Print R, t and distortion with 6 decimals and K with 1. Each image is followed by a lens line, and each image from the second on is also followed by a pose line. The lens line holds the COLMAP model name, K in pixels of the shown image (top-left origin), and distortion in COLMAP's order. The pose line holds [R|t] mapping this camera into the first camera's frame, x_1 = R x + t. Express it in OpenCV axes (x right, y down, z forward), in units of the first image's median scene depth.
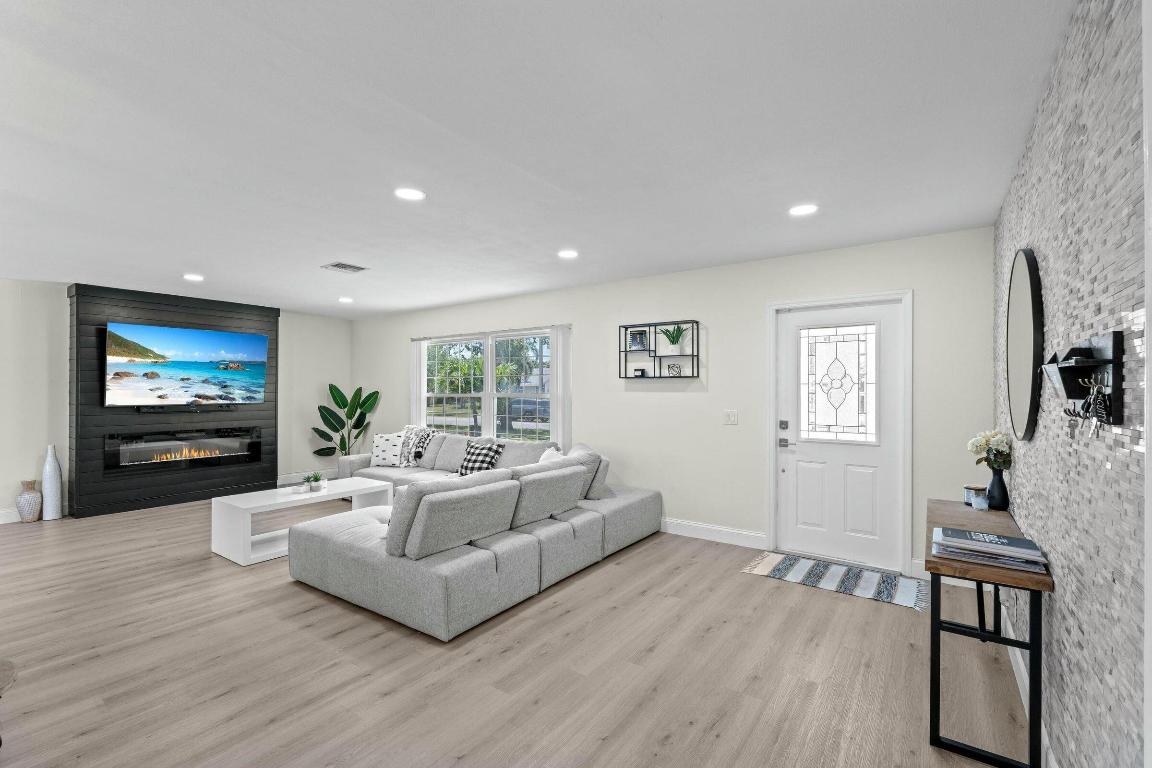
lens RADIAL K [[501.2, 0, 576.8], [0, 501.2, 388.2], [0, 0, 1]] dist [-0.005504, 0.001023]
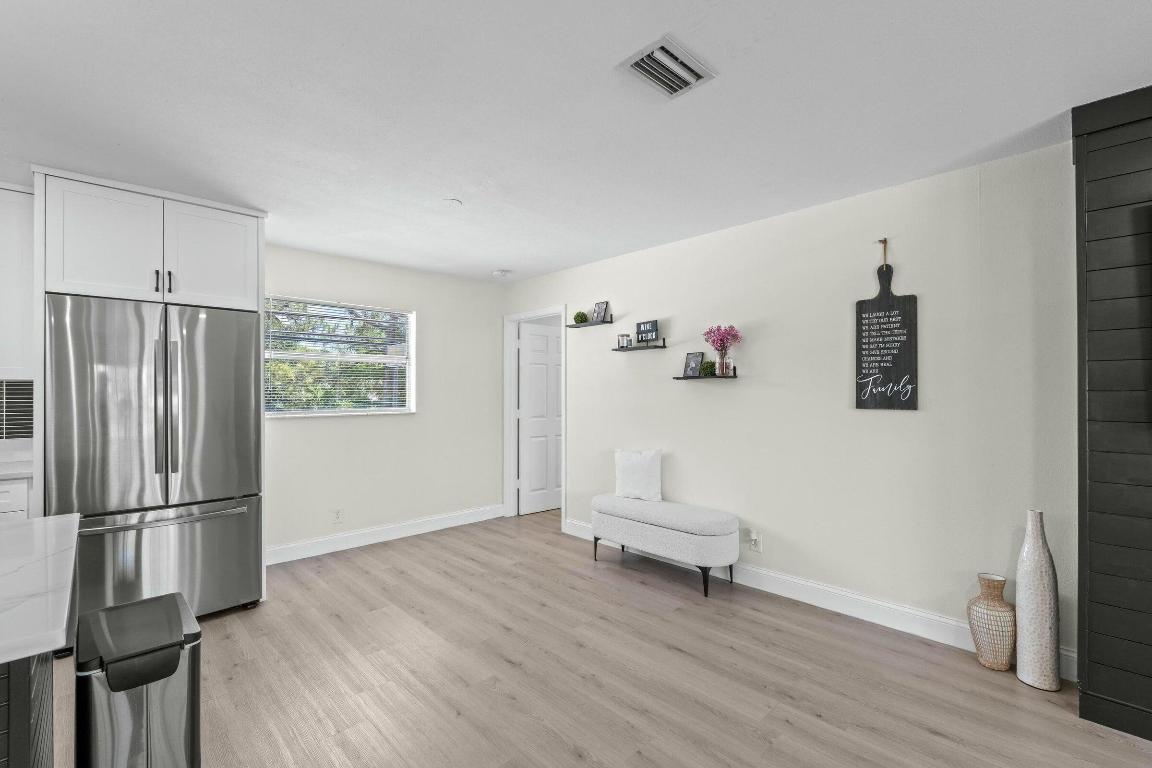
lens RADIAL K [[501.2, 0, 576.4], [0, 501.2, 394.2], [0, 0, 1]] dist [-0.005504, 0.001023]
pose [[-0.185609, 0.004496, -0.982613, -0.866129], [0.003599, 0.999986, 0.003896, 0.020208], [0.982617, -0.002814, -0.185623, 1.064860]]
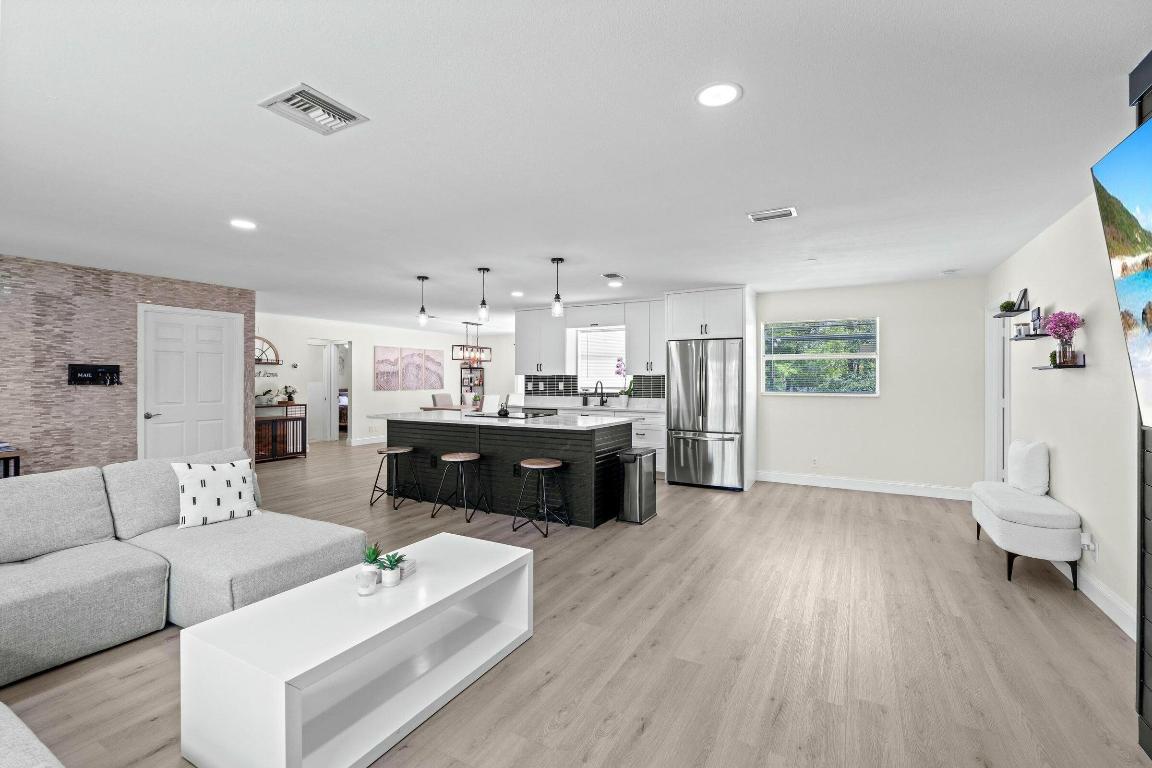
lens RADIAL K [[501.2, 0, 574.0], [0, 501.2, 378.2], [0, 0, 1]] dist [-0.005504, 0.001023]
pose [[-0.994494, -0.001667, -0.104778, -0.890004], [-0.001414, 0.999996, -0.002494, 0.017105], [0.104781, -0.002332, -0.994493, 1.936066]]
